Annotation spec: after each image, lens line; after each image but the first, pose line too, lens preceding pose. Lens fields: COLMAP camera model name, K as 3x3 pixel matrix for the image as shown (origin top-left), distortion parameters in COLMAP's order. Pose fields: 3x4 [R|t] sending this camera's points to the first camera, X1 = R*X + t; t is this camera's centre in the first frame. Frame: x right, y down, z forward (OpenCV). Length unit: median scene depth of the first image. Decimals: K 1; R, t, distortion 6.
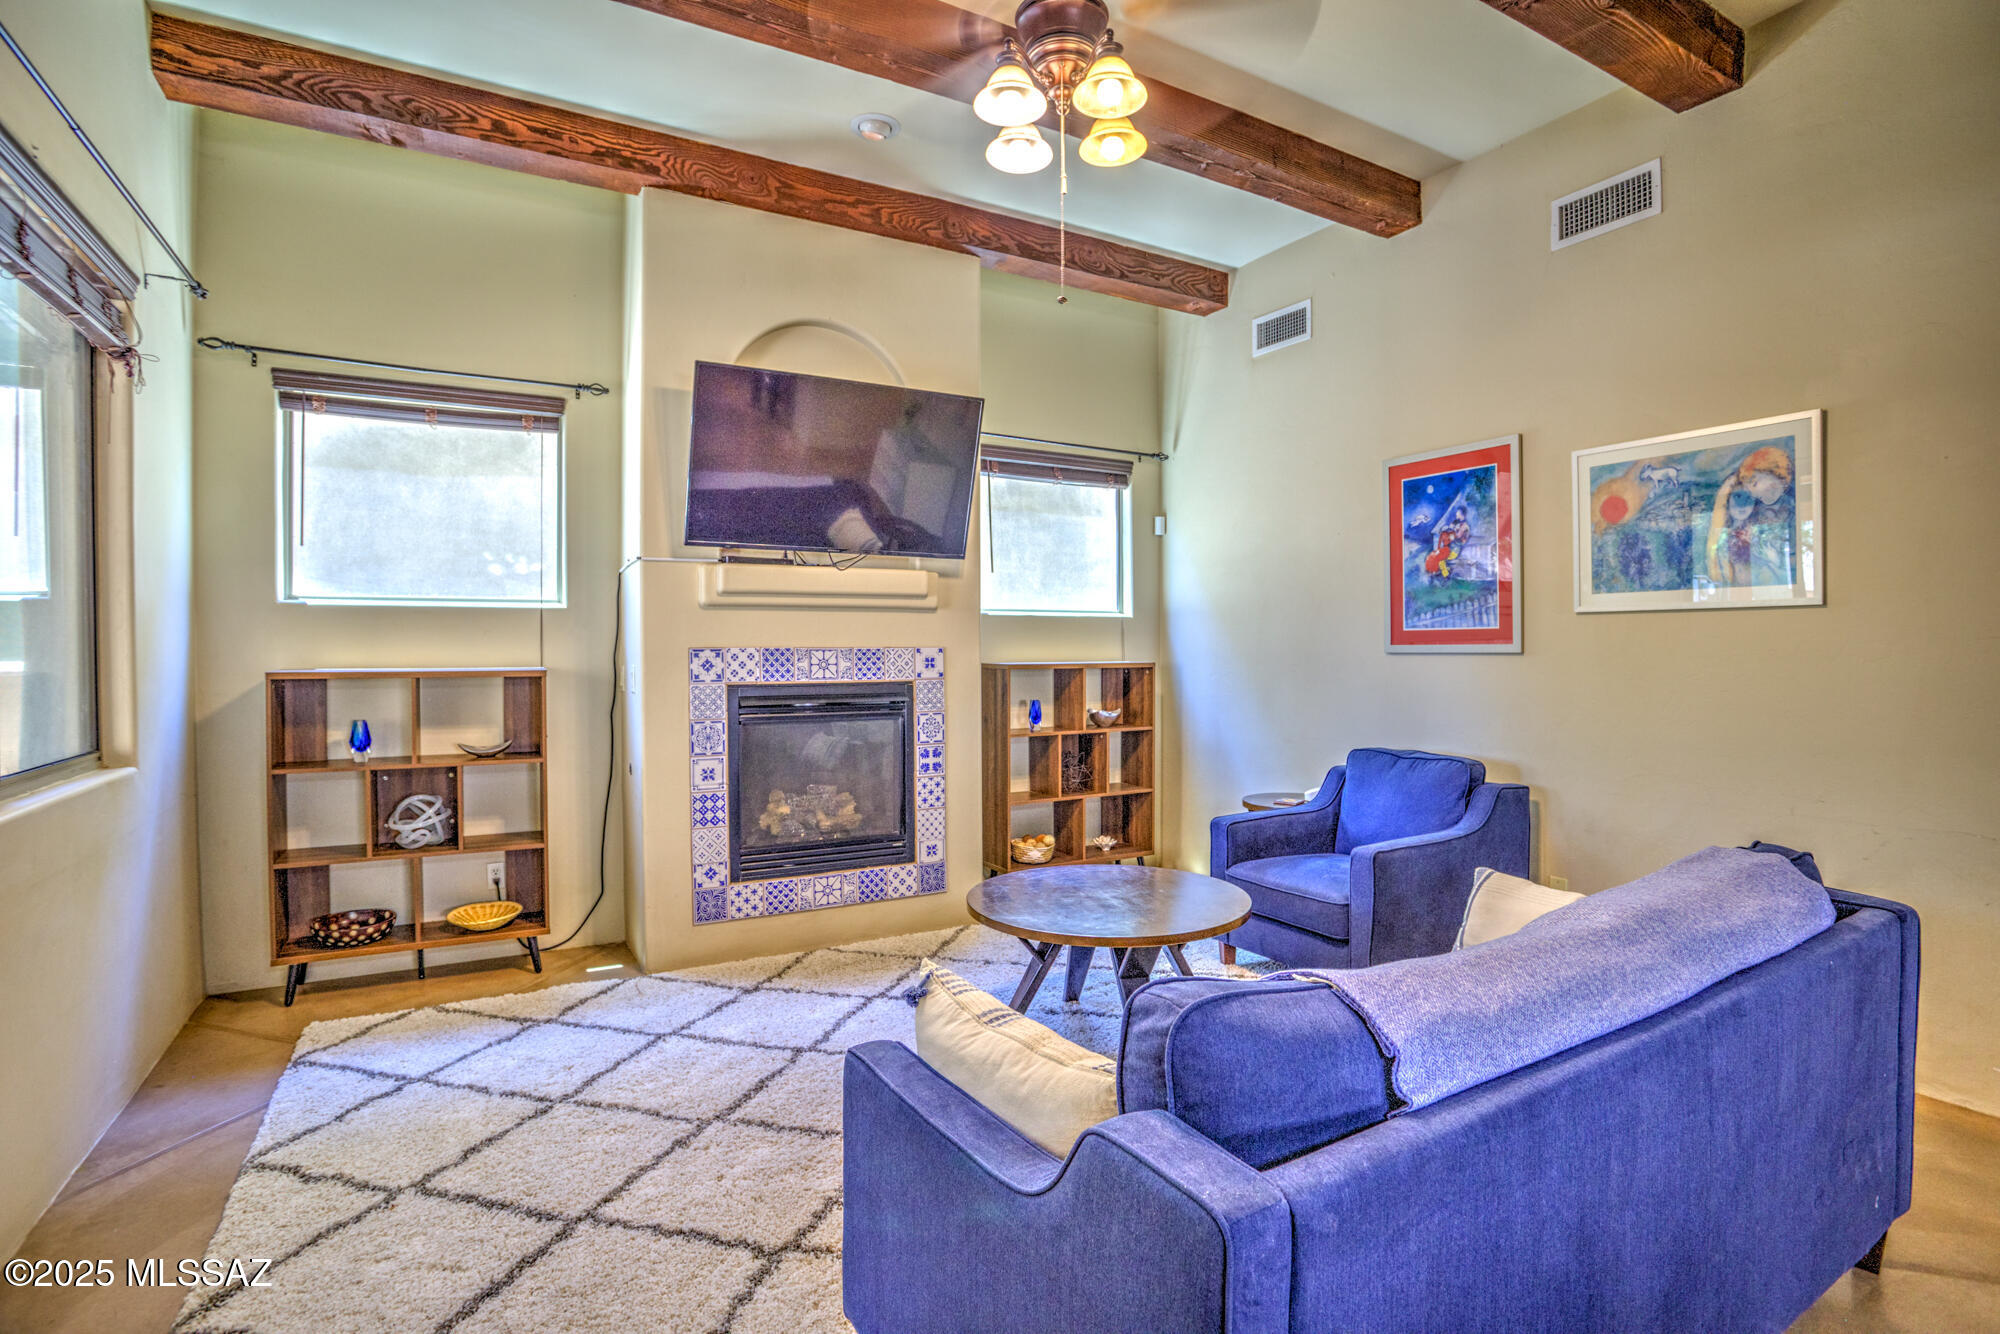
lens RADIAL K [[972.6, 0, 997.9], [0, 972.6, 654.6], [0, 0, 1]] dist [-0.072196, 0.030281]
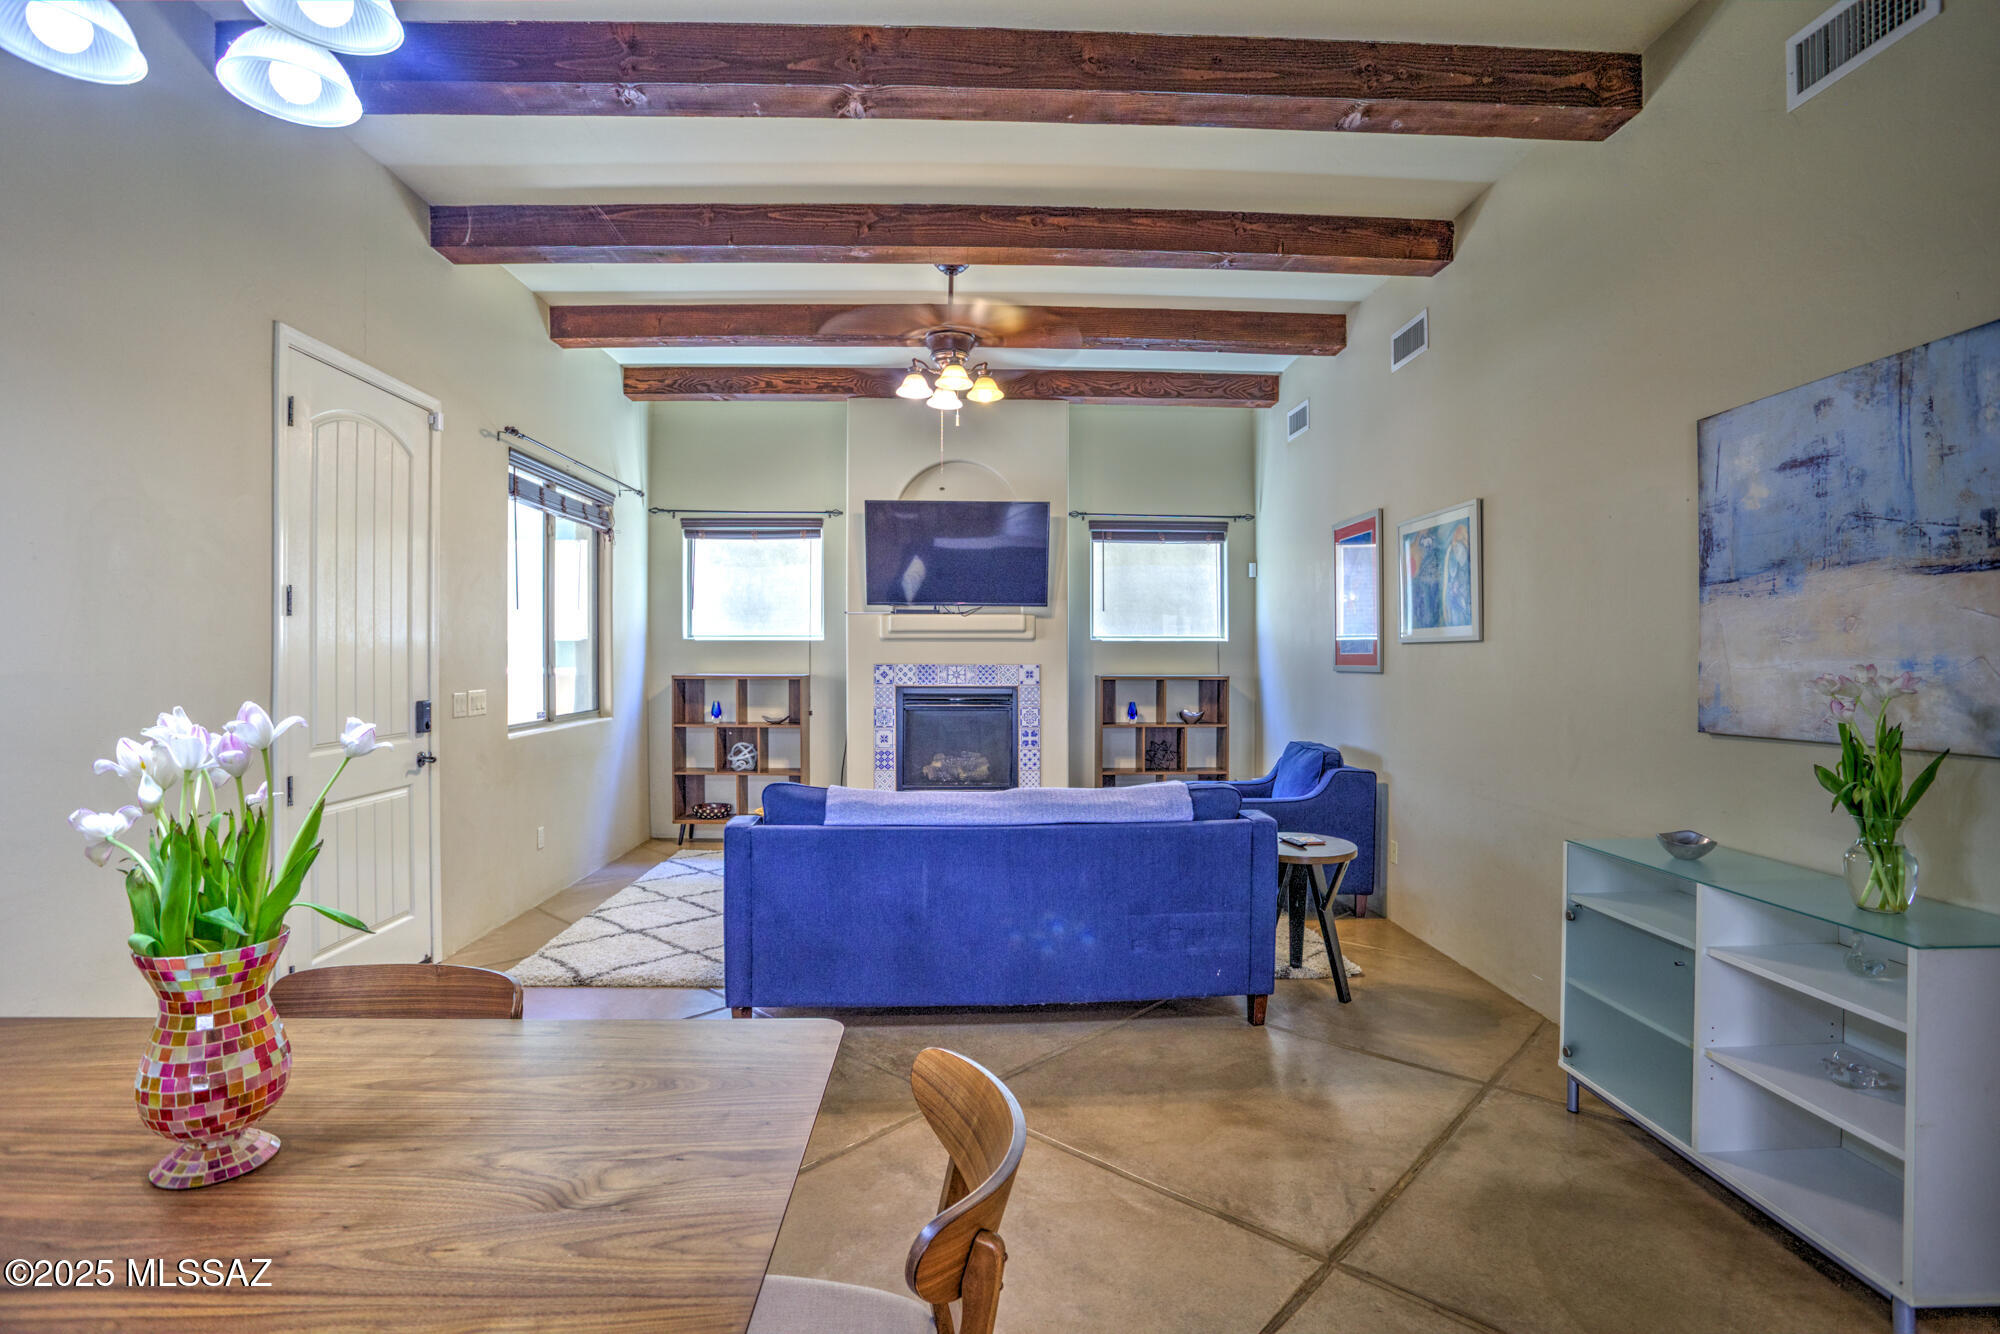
lens RADIAL K [[972.6, 0, 998.3], [0, 972.6, 657.6], [0, 0, 1]] dist [-0.072196, 0.030281]
pose [[0.887098, 0.004321, -0.461562, 0.663856], [-0.006976, 0.999967, -0.004046, -0.012800], [0.461529, 0.006809, 0.887099, -0.422047]]
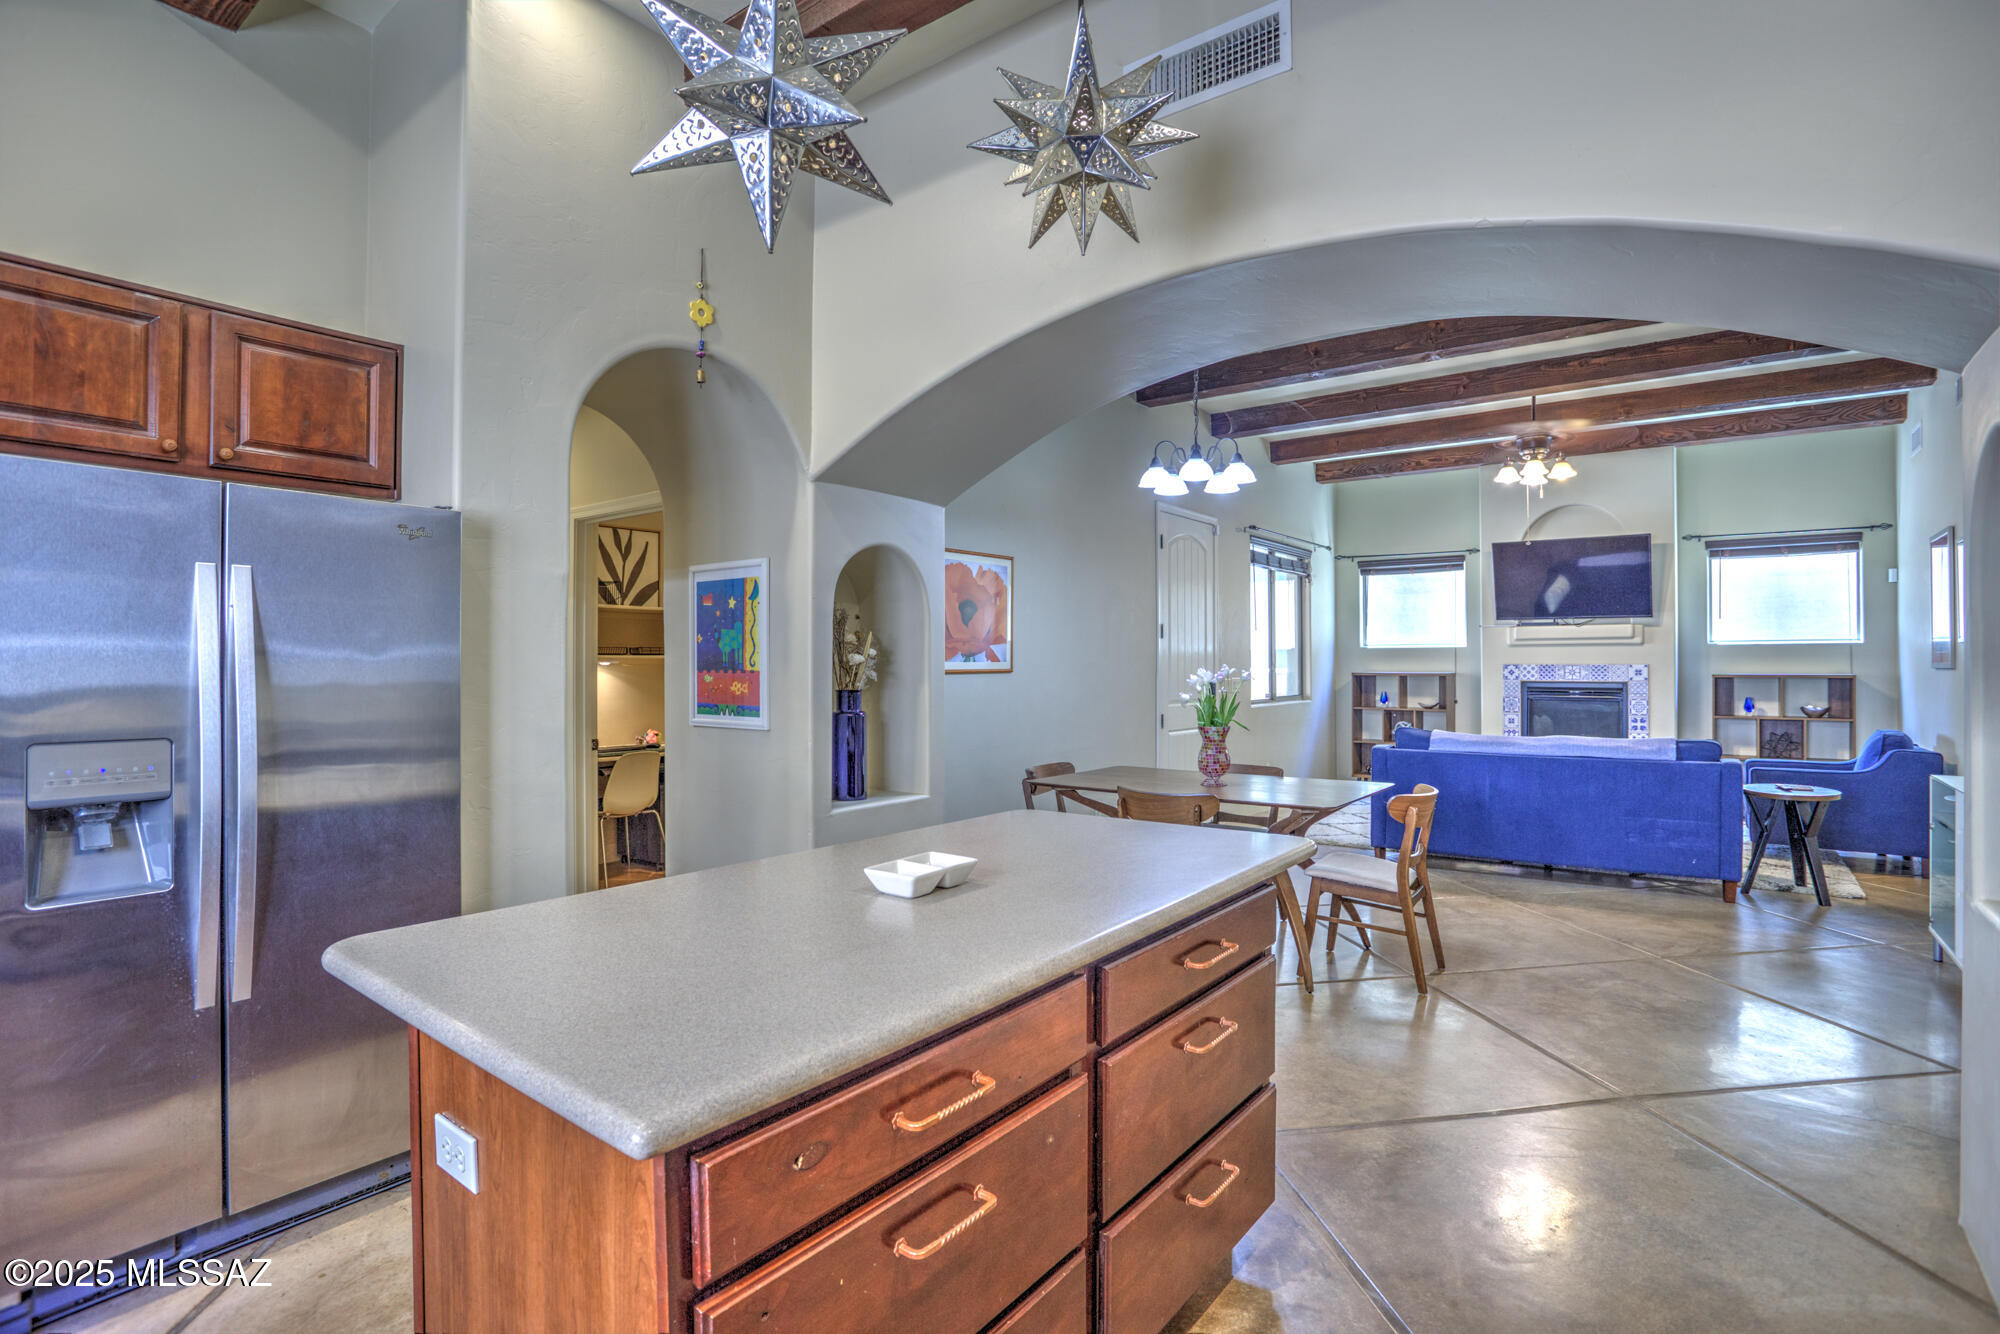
lens RADIAL K [[972.6, 0, 998.9], [0, 972.6, 663.2], [0, 0, 1]] dist [-0.072196, 0.030281]
pose [[0.390265, 0.000089, -0.920703, 1.272054], [-0.006770, 0.999973, -0.002773, 0.004572], [0.920678, 0.007315, 0.390255, -0.957197]]
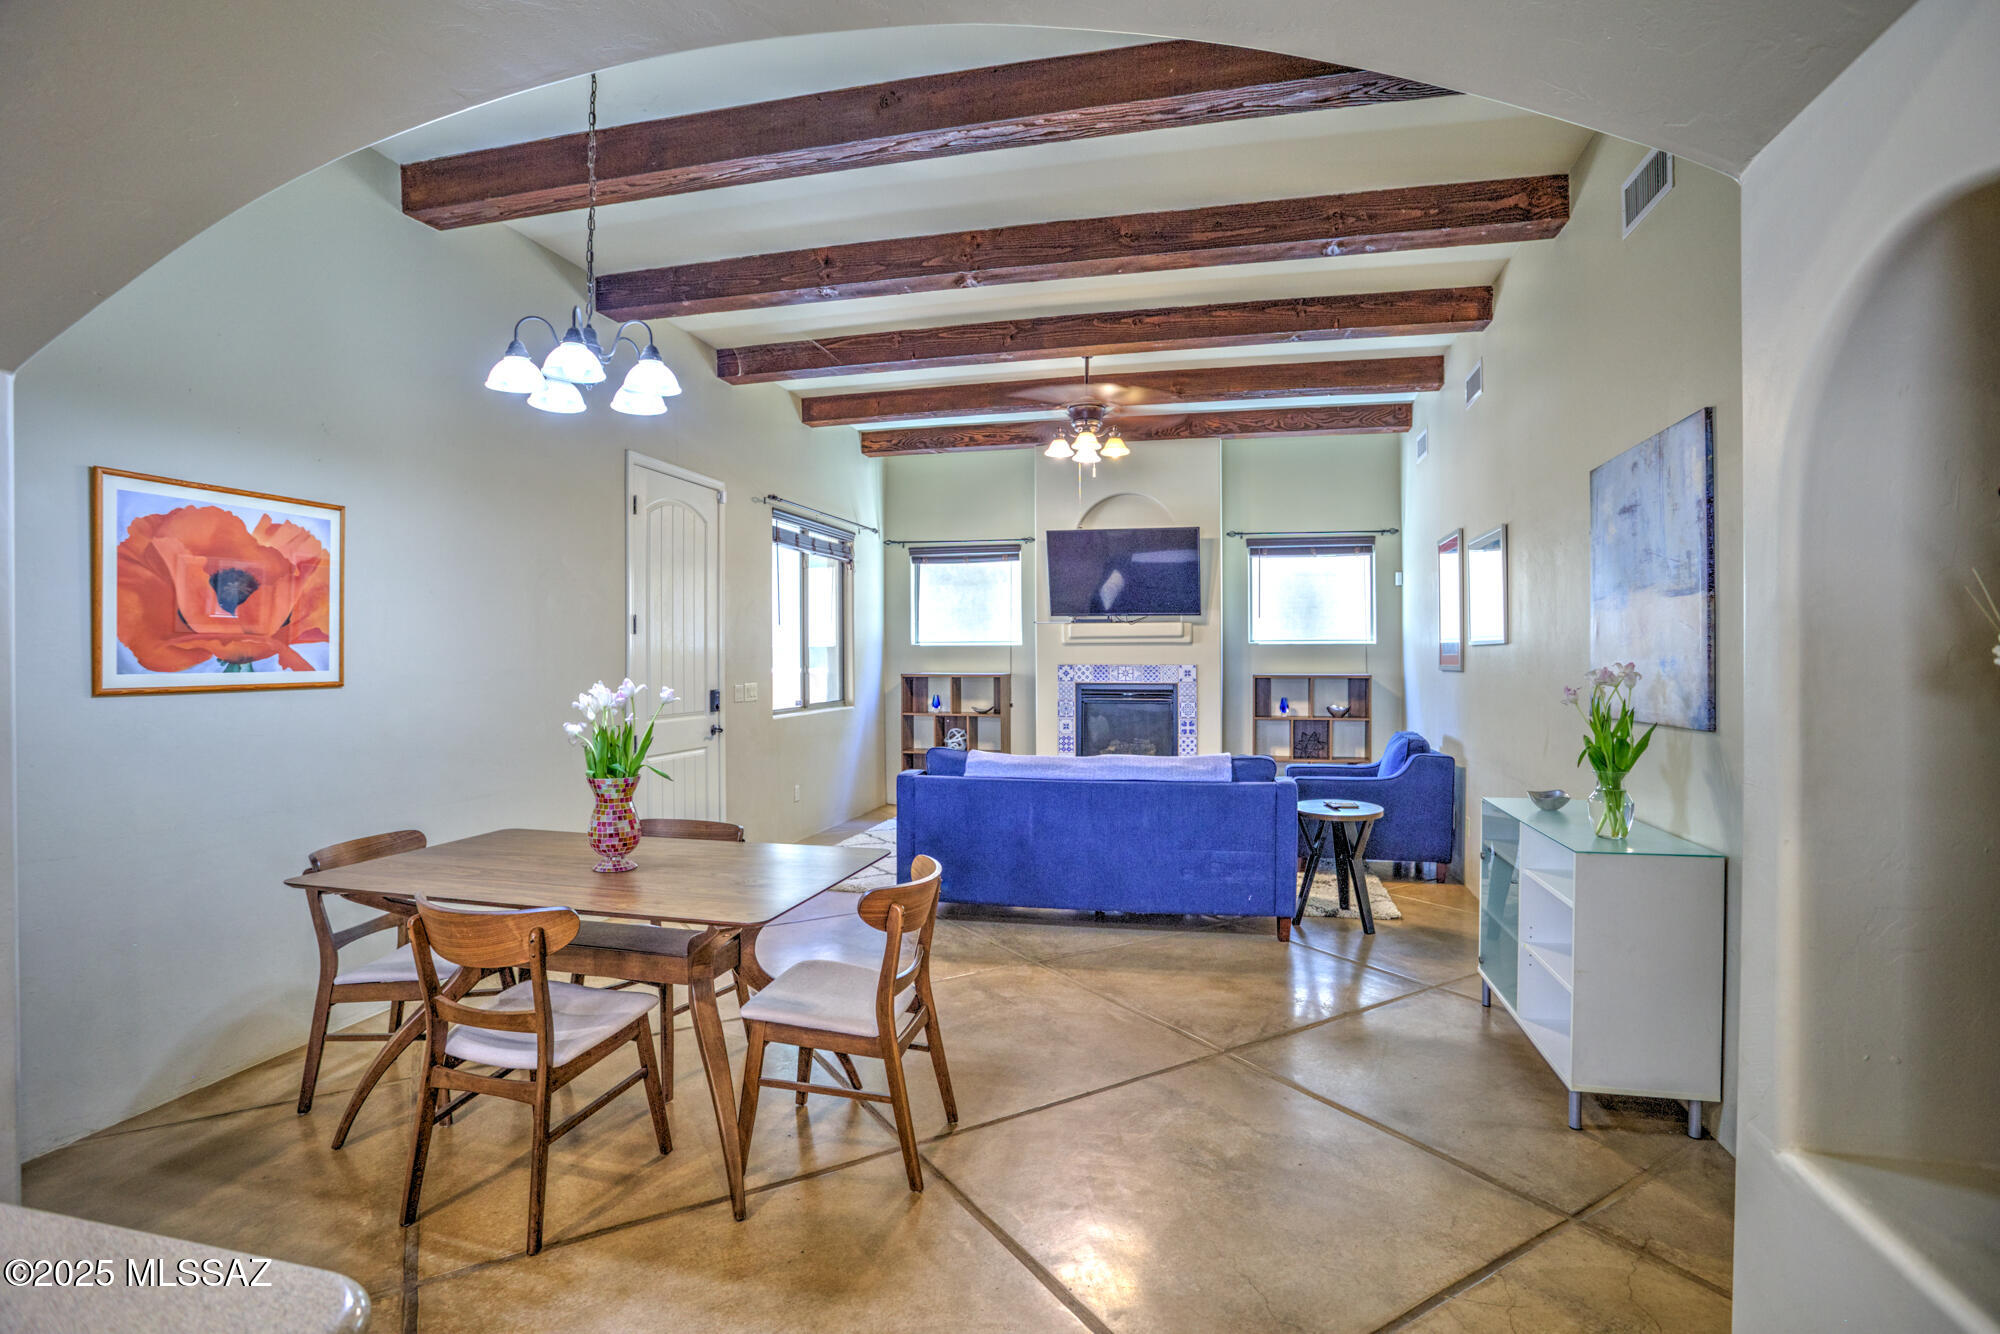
lens RADIAL K [[972.6, 0, 1003.6], [0, 972.6, 661.9], [0, 0, 1]] dist [-0.072196, 0.030281]
pose [[0.729351, 0.003663, -0.684130, 1.017832], [-0.004698, 0.999989, 0.000345, -0.012778], [0.684123, 0.002962, 0.729360, -0.600157]]
